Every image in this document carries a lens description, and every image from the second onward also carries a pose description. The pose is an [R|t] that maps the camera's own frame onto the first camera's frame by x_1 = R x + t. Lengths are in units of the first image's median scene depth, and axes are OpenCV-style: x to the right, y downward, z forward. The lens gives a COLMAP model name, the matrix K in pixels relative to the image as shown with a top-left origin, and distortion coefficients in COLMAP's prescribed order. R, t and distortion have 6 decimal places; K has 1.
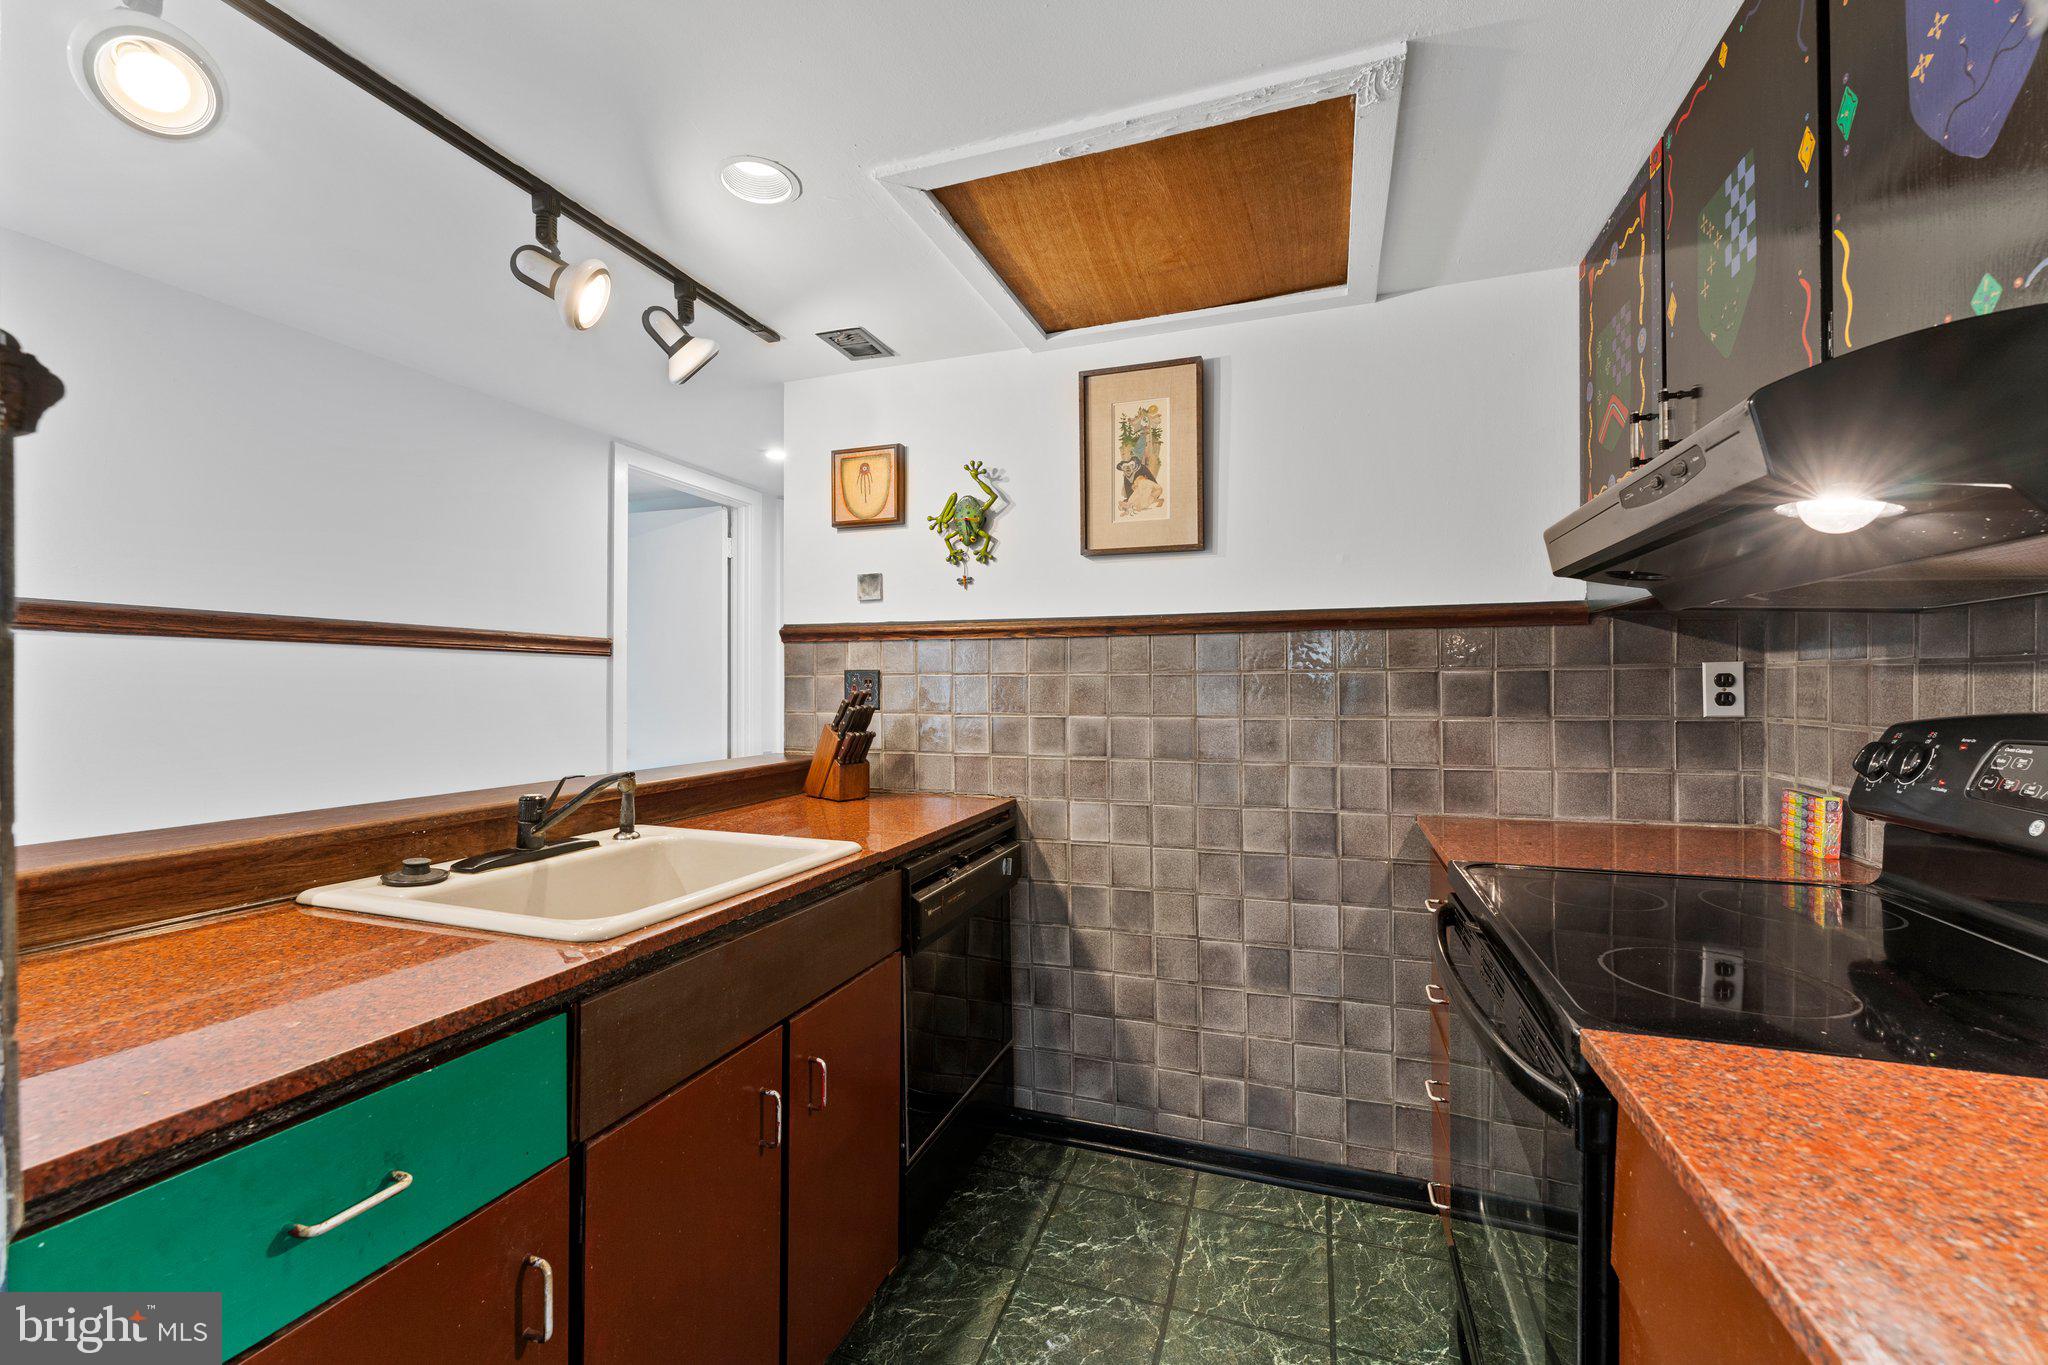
lens RADIAL K [[847.6, 0, 1022.8], [0, 847.6, 678.0], [0, 0, 1]] dist [0.005150, 0.000505]
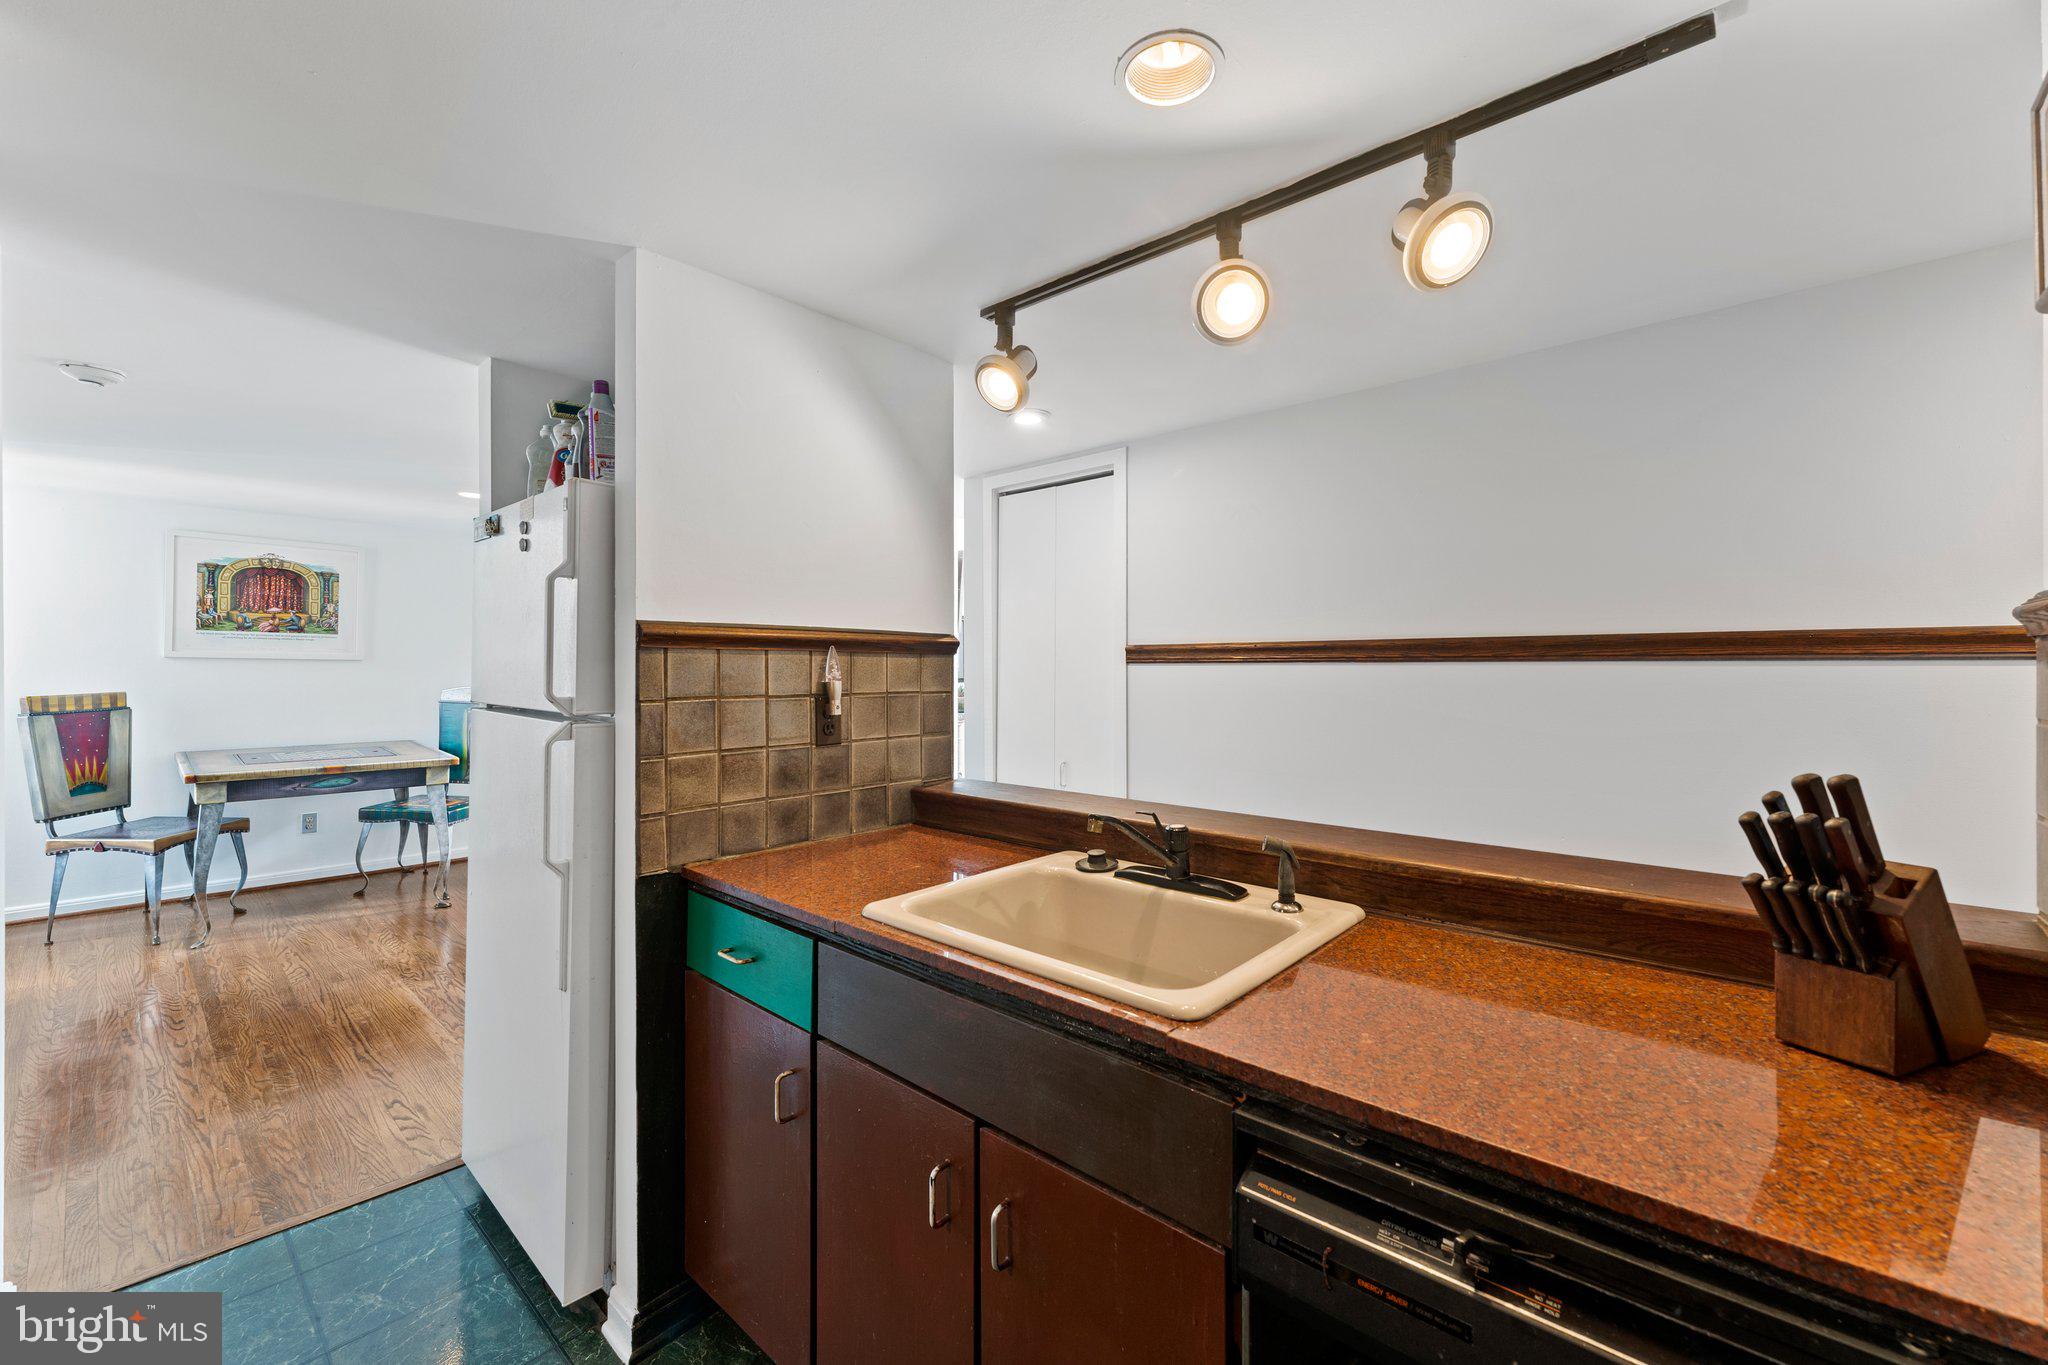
lens RADIAL K [[820.4, 0, 1022.0], [0, 820.4, 662.9], [0, 0, 1]] dist [0.002208, -0.000746]
pose [[-0.379218, -0.004249, -0.925298, 0.290742], [0.011251, 0.999894, -0.009202, -0.037117], [0.925239, -0.013901, -0.379130, 0.809391]]
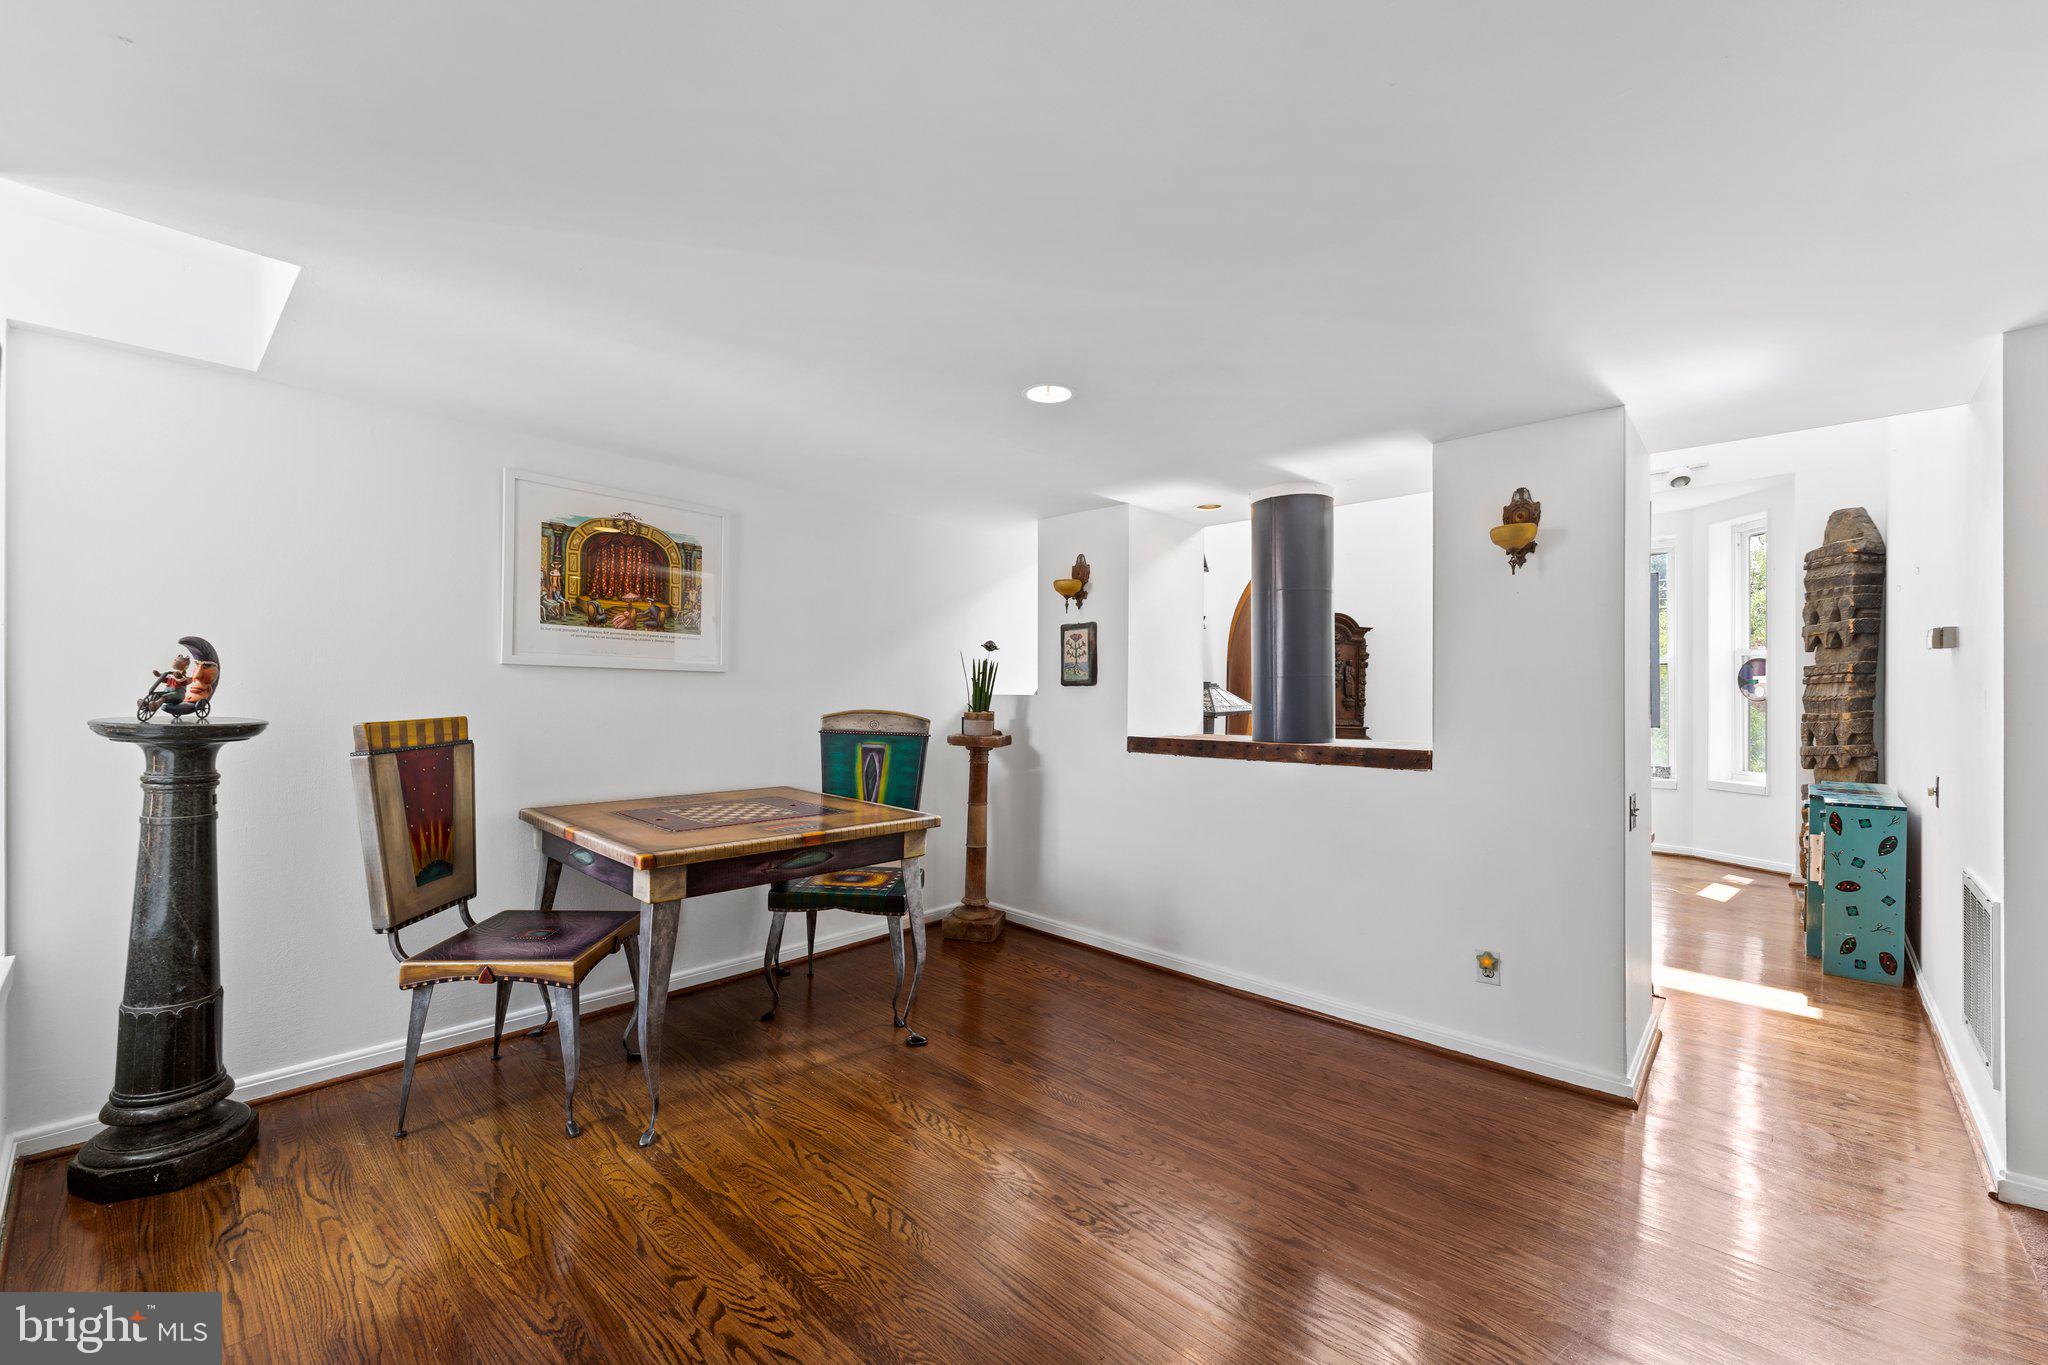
lens RADIAL K [[820.4, 0, 1017.8], [0, 820.4, 696.8], [0, 0, 1]] dist [0.002208, -0.000746]
pose [[-0.395666, -0.002373, -0.918391, 0.112852], [0.014603, 0.999854, -0.008875, -0.017604], [0.918278, -0.016923, -0.395574, -0.568151]]
